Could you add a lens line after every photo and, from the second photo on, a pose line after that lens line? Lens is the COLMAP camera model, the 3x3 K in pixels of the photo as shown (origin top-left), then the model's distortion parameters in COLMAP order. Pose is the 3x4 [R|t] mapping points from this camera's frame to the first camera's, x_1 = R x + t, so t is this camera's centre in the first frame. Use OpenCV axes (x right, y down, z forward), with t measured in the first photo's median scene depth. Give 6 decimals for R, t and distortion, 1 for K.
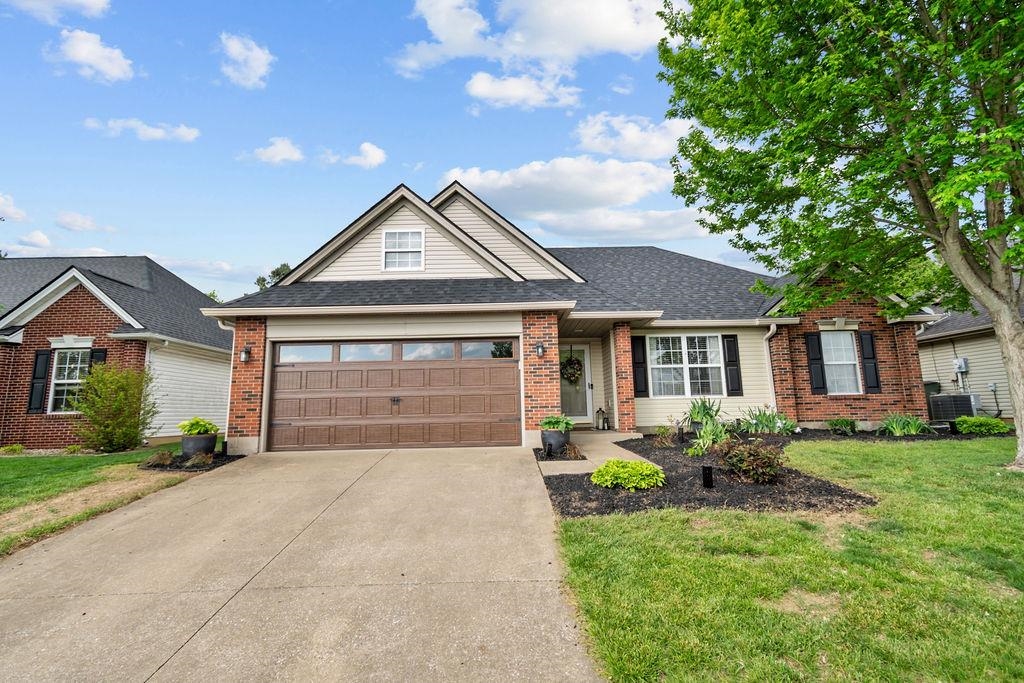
lens RADIAL K [[460.6, 0, 512.0], [0, 460.6, 341.5], [0, 0, 1]] dist [0.003244, -0.000221]
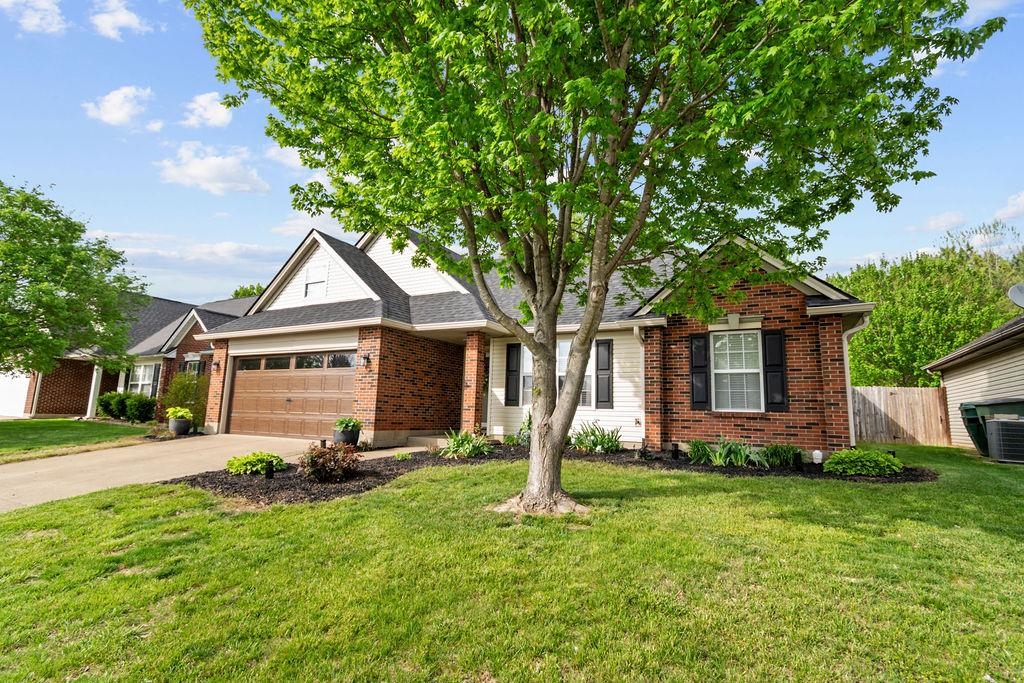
lens RADIAL K [[488.8, 0, 512.0], [0, 488.8, 341.5], [0, 0, 1]] dist [0.001097, 0.000004]
pose [[0.873119, -0.027883, -0.486708, 0.797513], [0.027496, 0.999590, -0.007939, -0.008485], [0.486730, -0.006451, 0.873528, 0.088526]]
